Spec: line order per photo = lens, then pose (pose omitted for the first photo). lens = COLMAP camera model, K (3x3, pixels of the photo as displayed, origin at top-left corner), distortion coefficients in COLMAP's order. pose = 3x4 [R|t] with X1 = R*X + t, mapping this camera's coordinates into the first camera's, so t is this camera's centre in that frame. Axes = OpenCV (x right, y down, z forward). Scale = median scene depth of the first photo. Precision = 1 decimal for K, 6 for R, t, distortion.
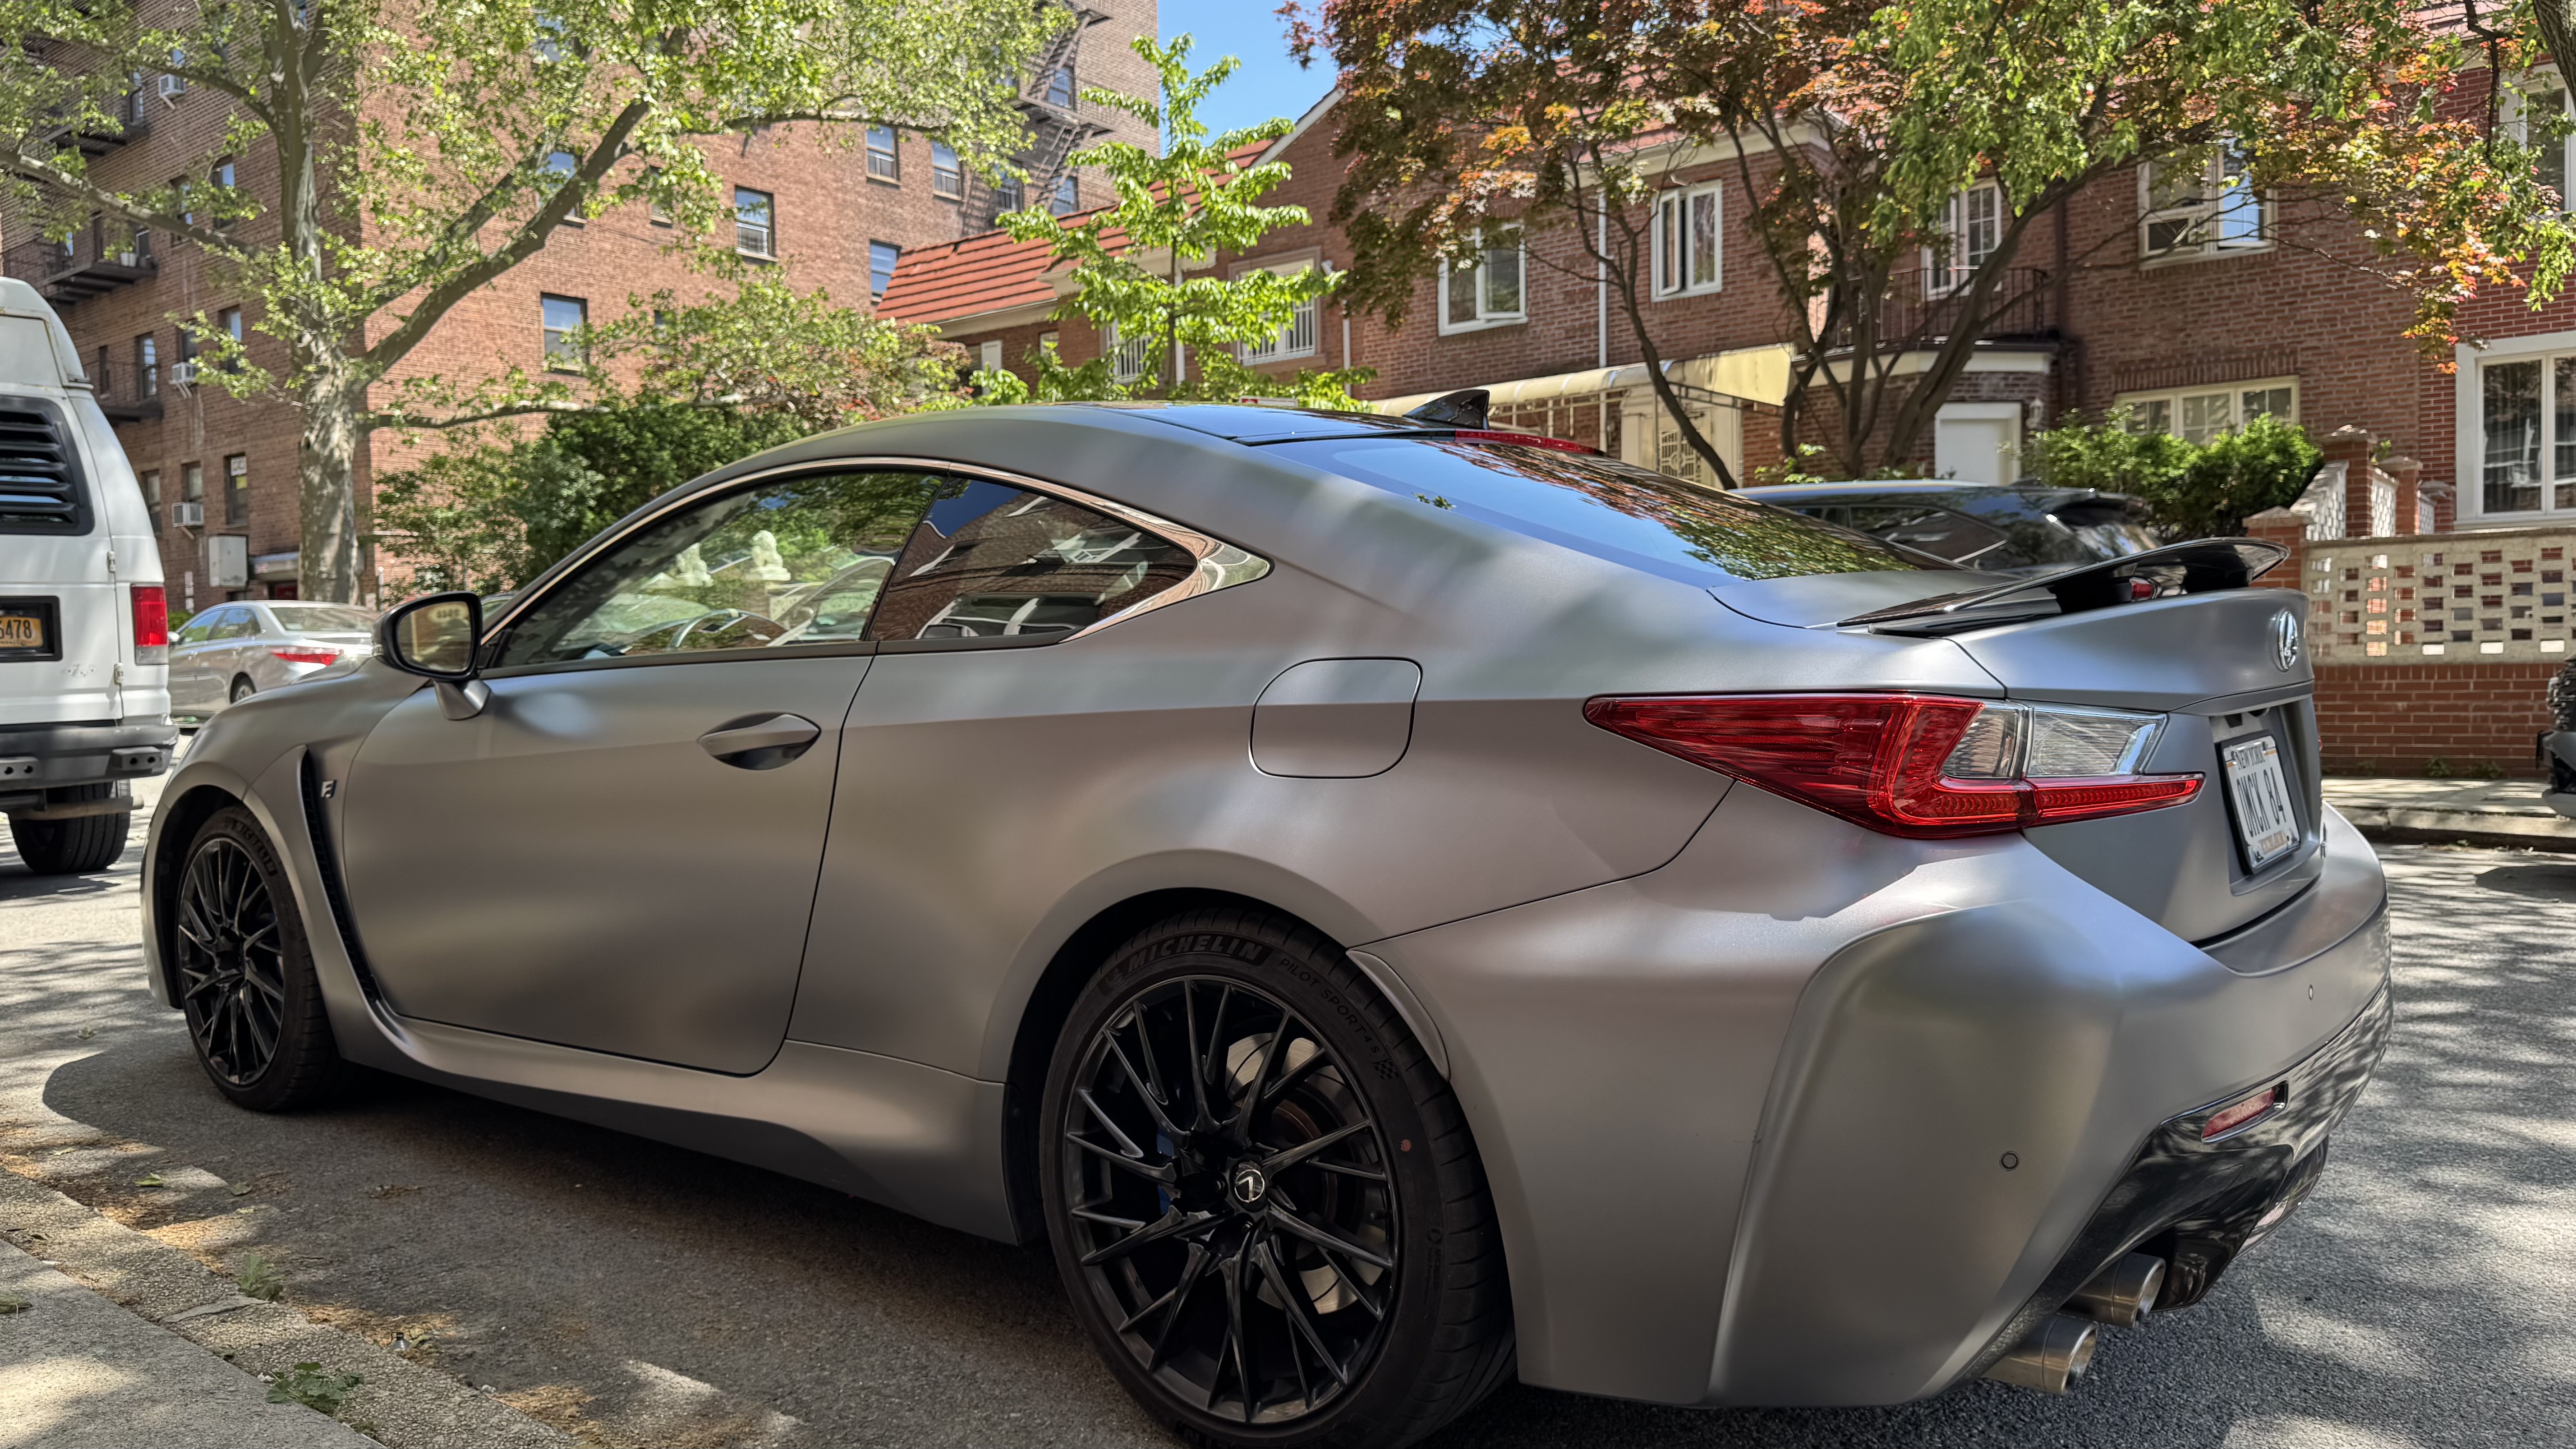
lens RADIAL K [[1805.3, 0, 1284.8], [0, 1805.3, 734.5], [0, 0, 1]] dist [0.062248, -0.086379]
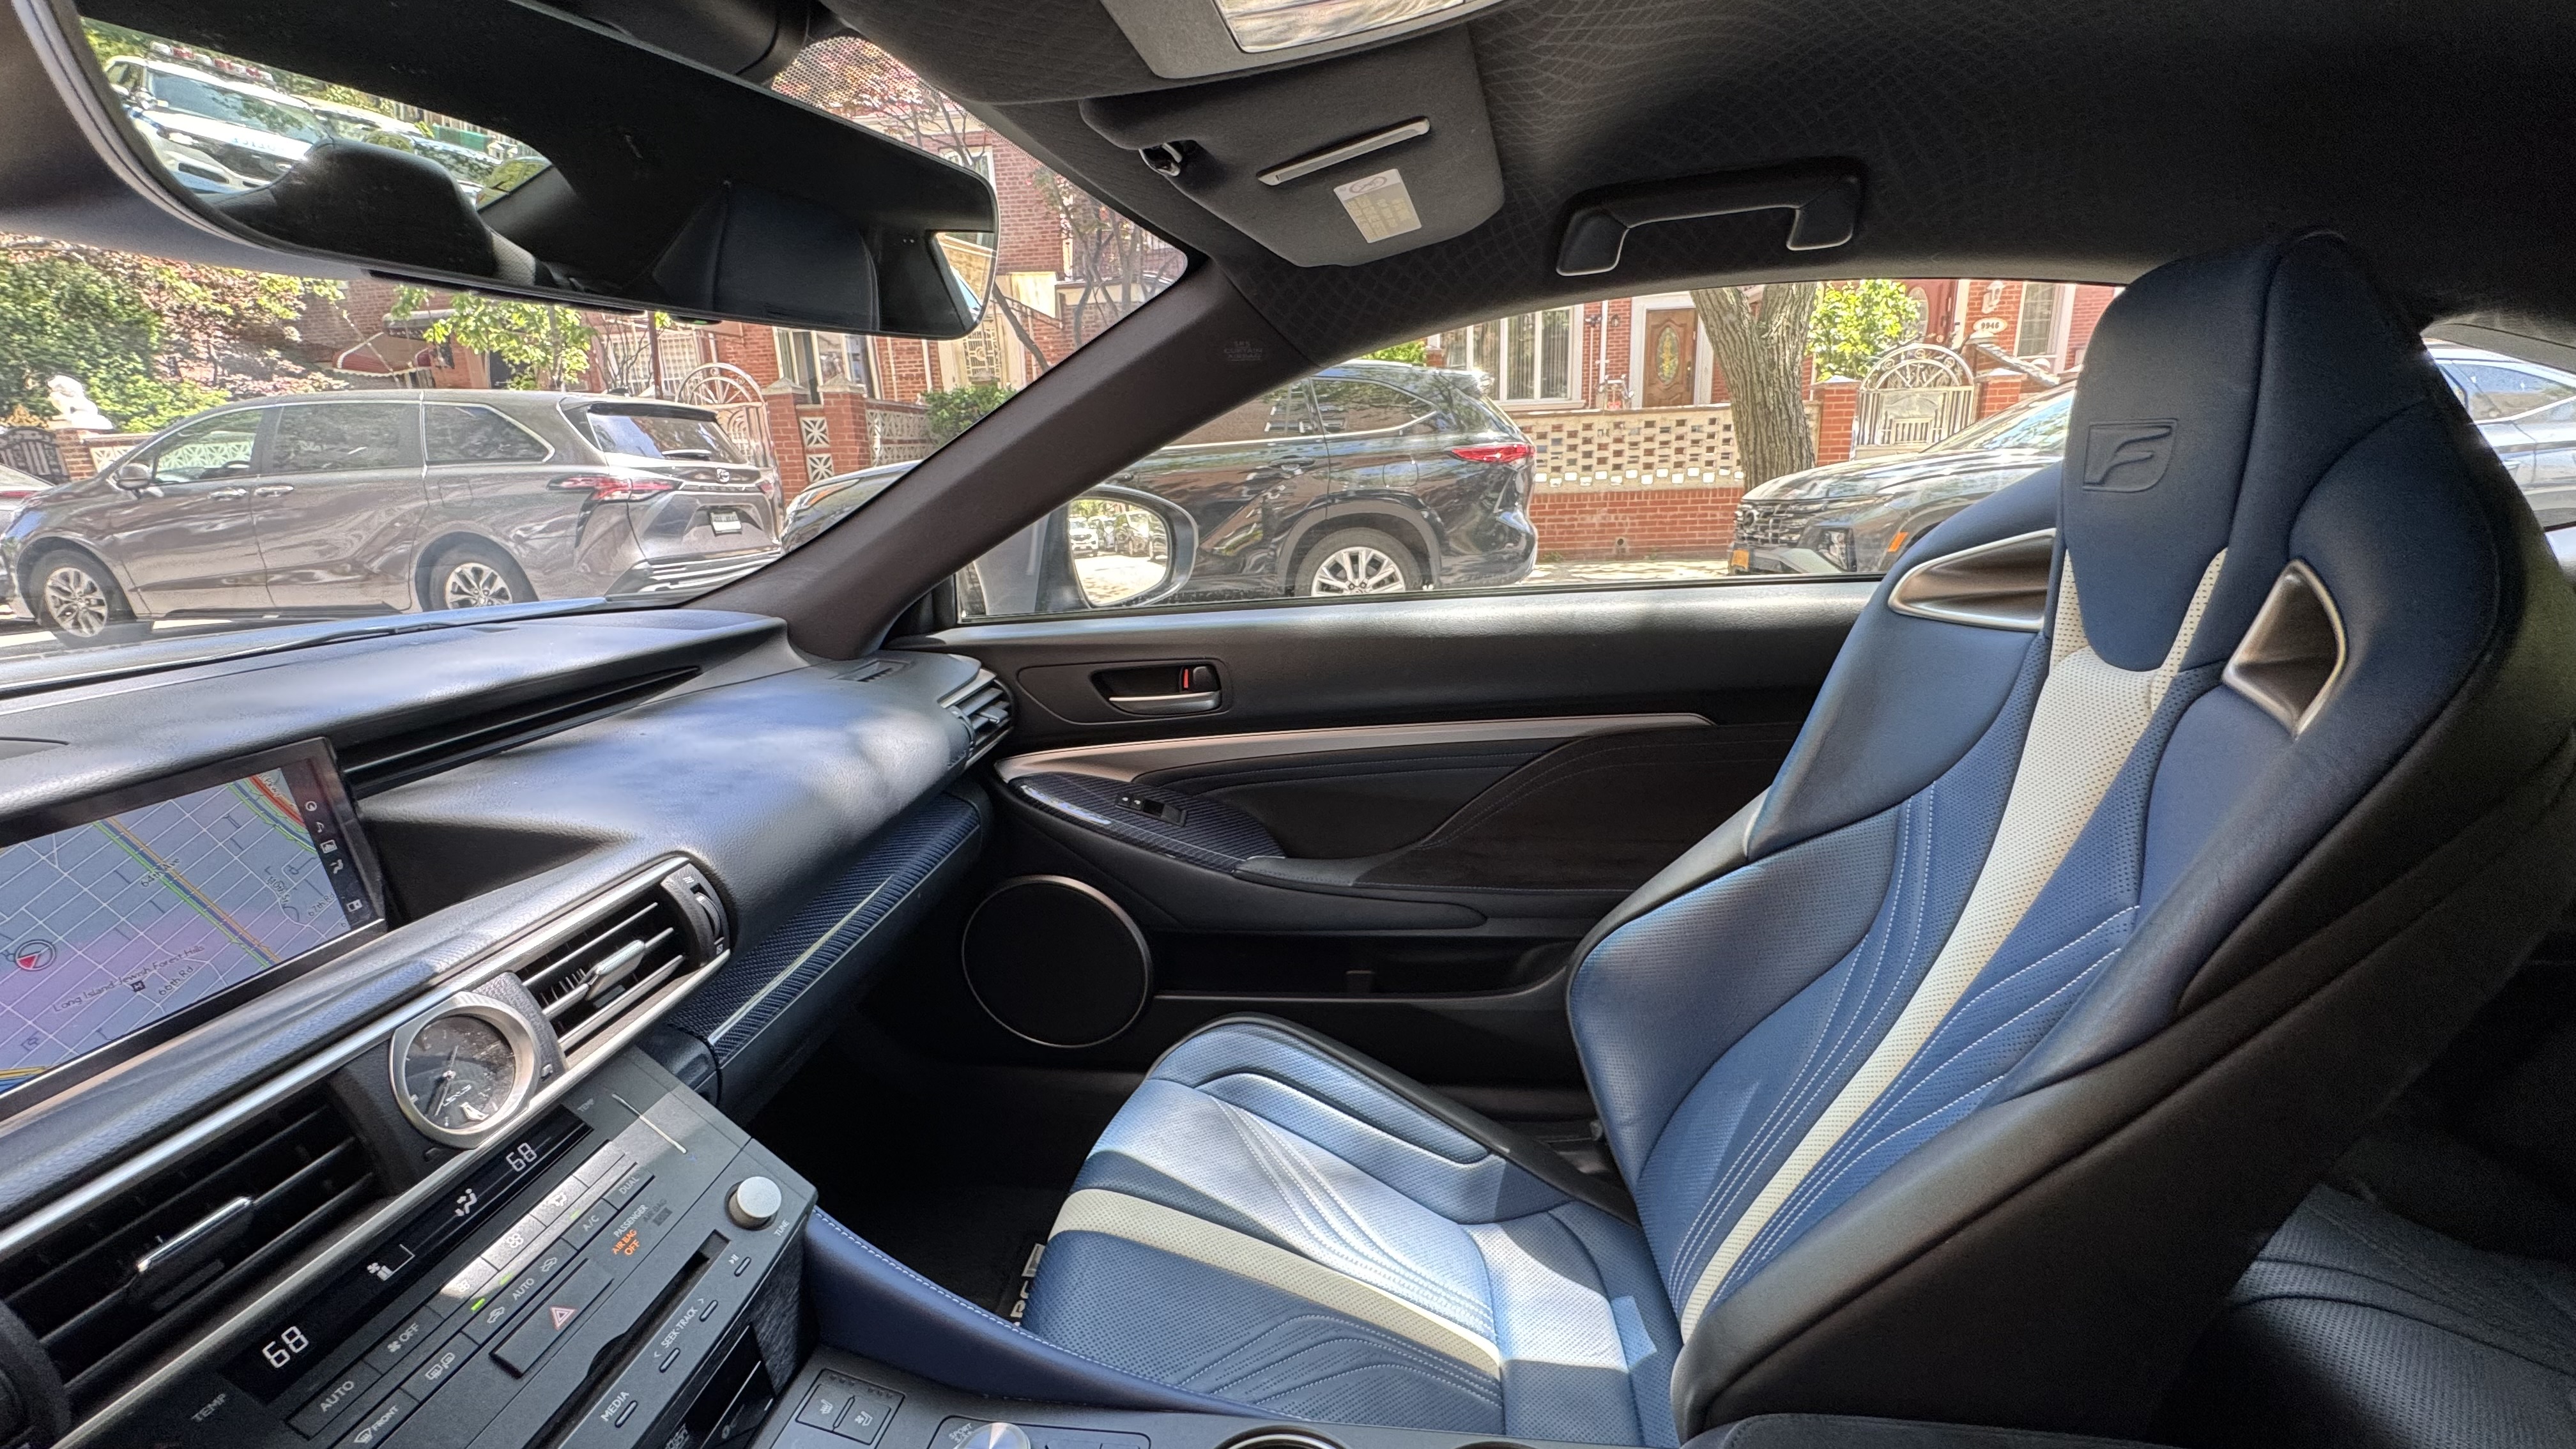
lens RADIAL K [[1020.8, 0, 1287.1], [0, 1020.8, 733.5], [0, 0, 1]] dist [-0.003837, -0.000513]
pose [[0.845058, -0.141370, 0.515647, -0.072308], [0.037738, 0.977777, 0.206222, -0.026333], [-0.533341, -0.154810, 0.831614, 0.305451]]
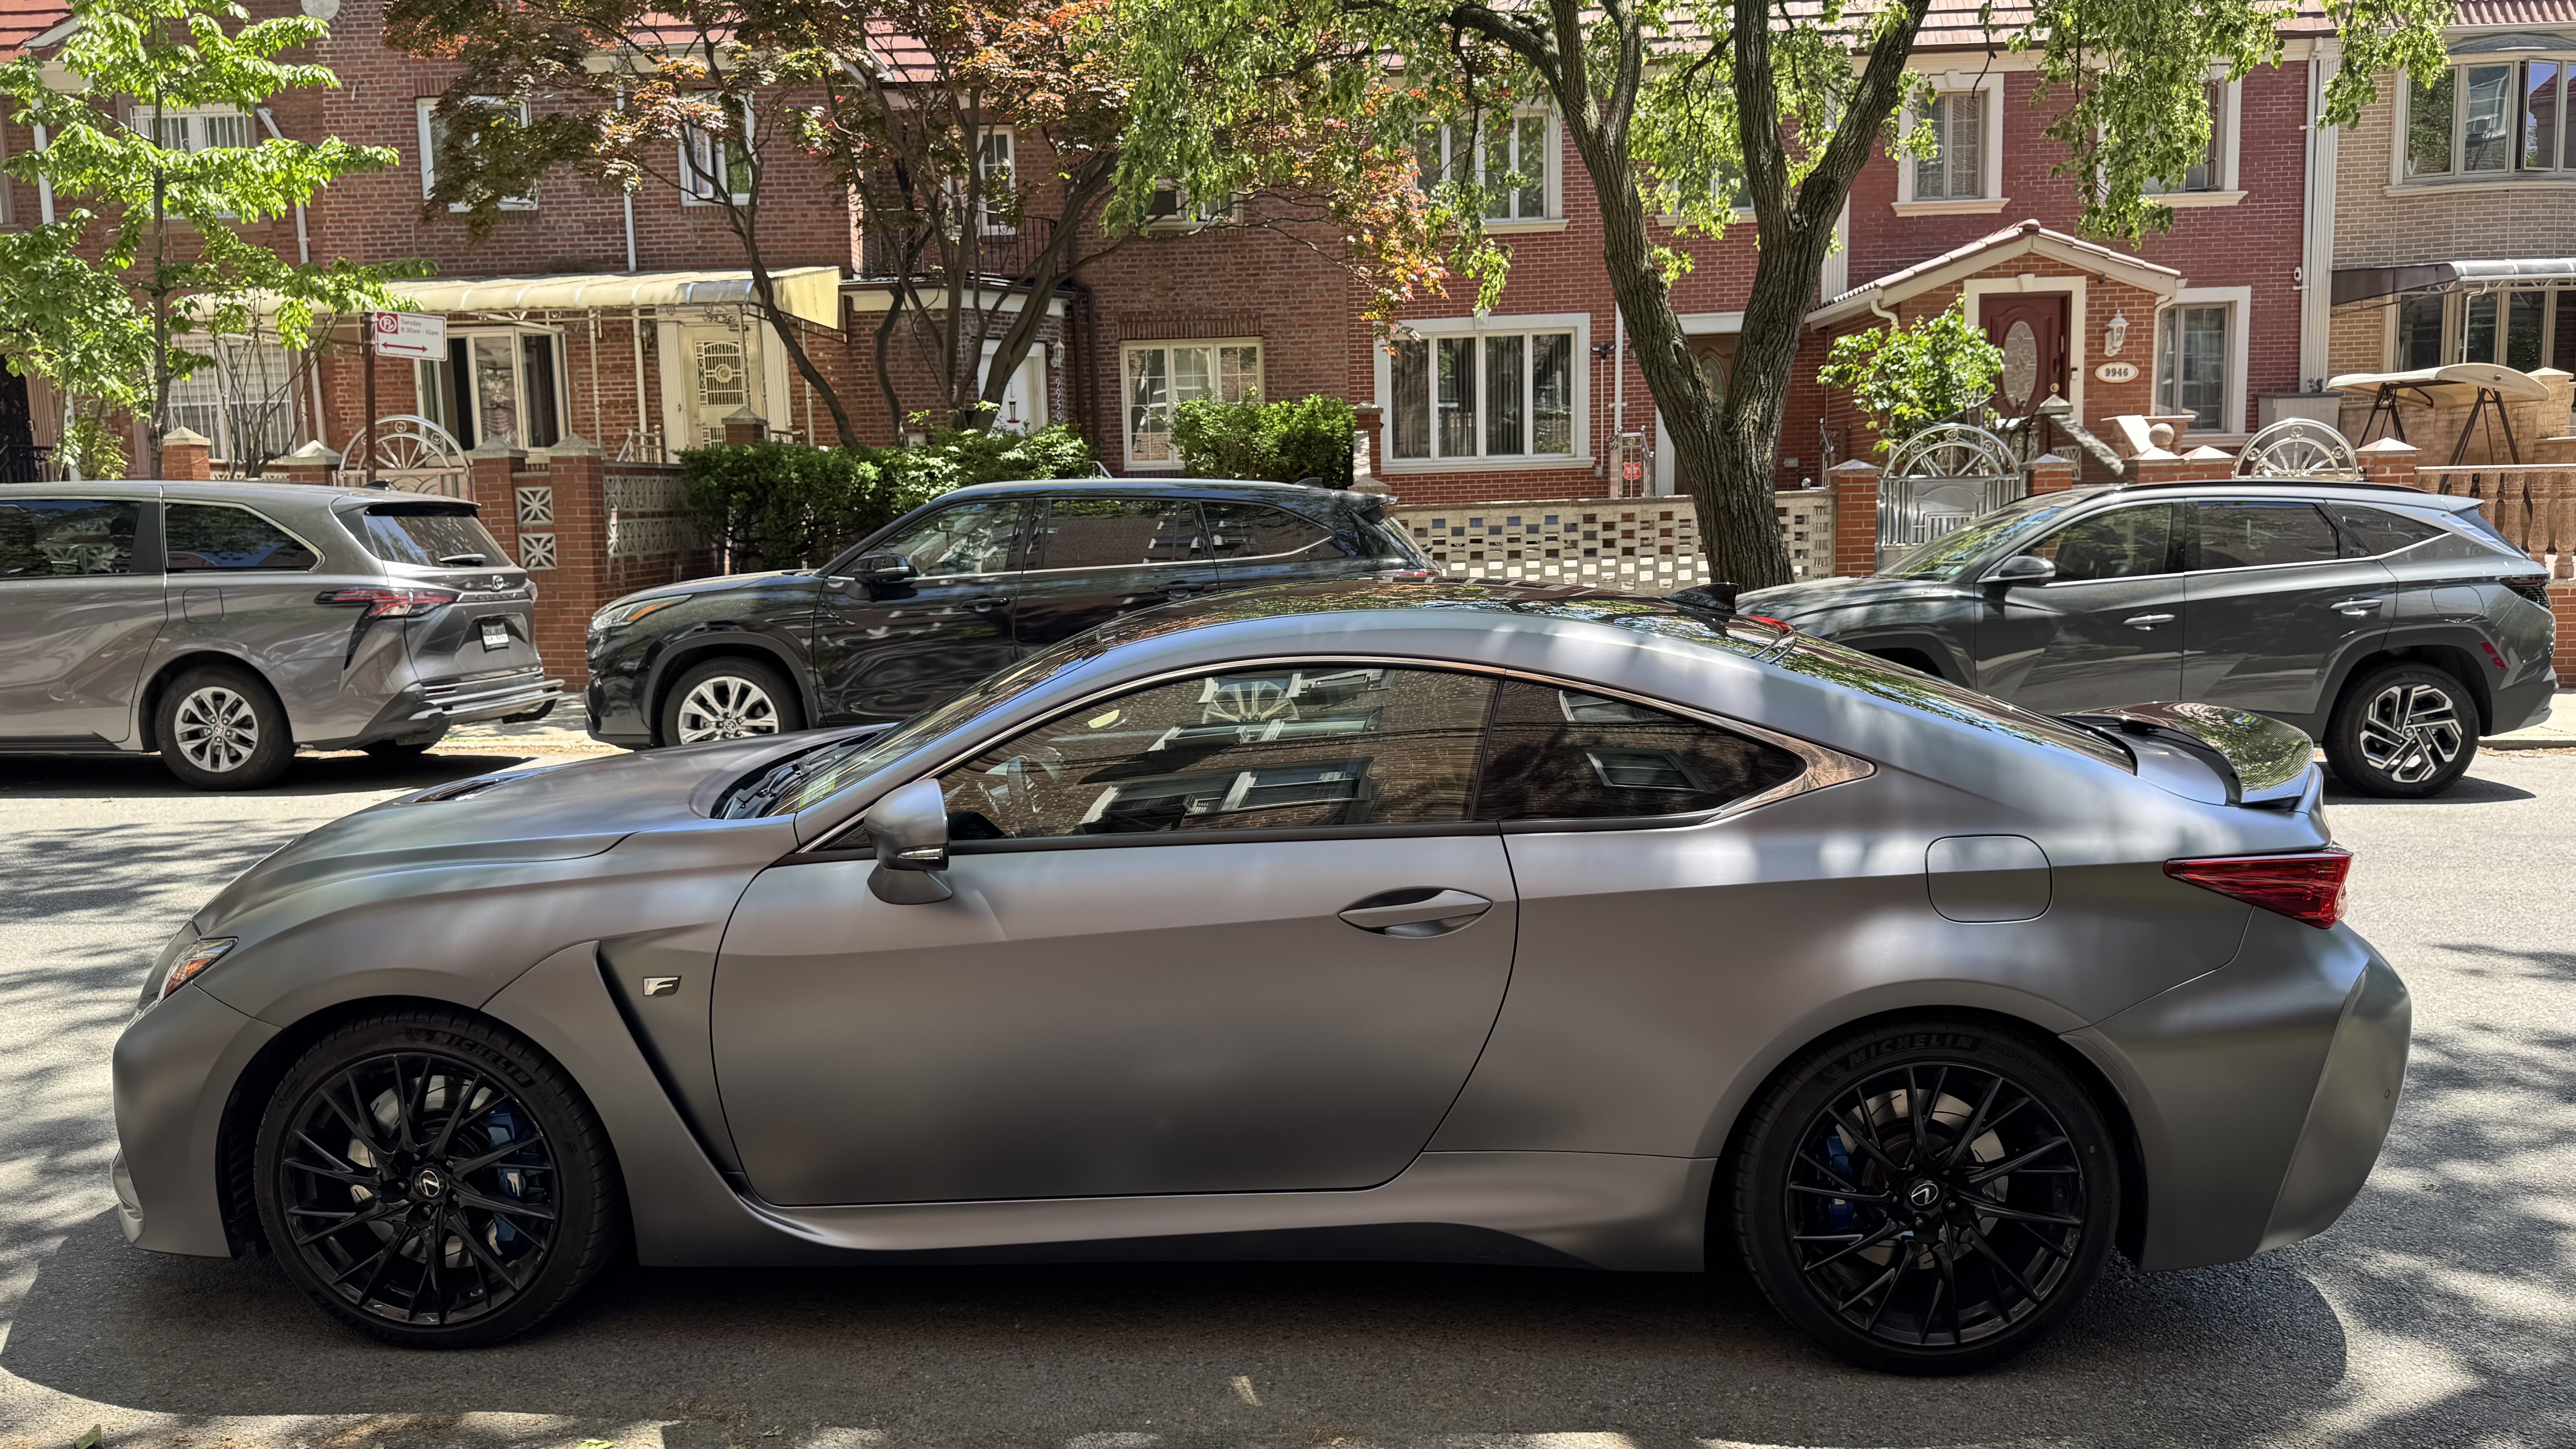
lens RADIAL K [[1805.3, 0, 1293.9], [0, 1805.3, 736.0], [0, 0, 1]] dist [0.062248, -0.086379]
pose [[0.807364, -0.070023, 0.585885, -0.251104], [0.028530, 0.996405, 0.079772, -0.050653], [-0.589364, -0.047689, 0.806459, 0.022971]]
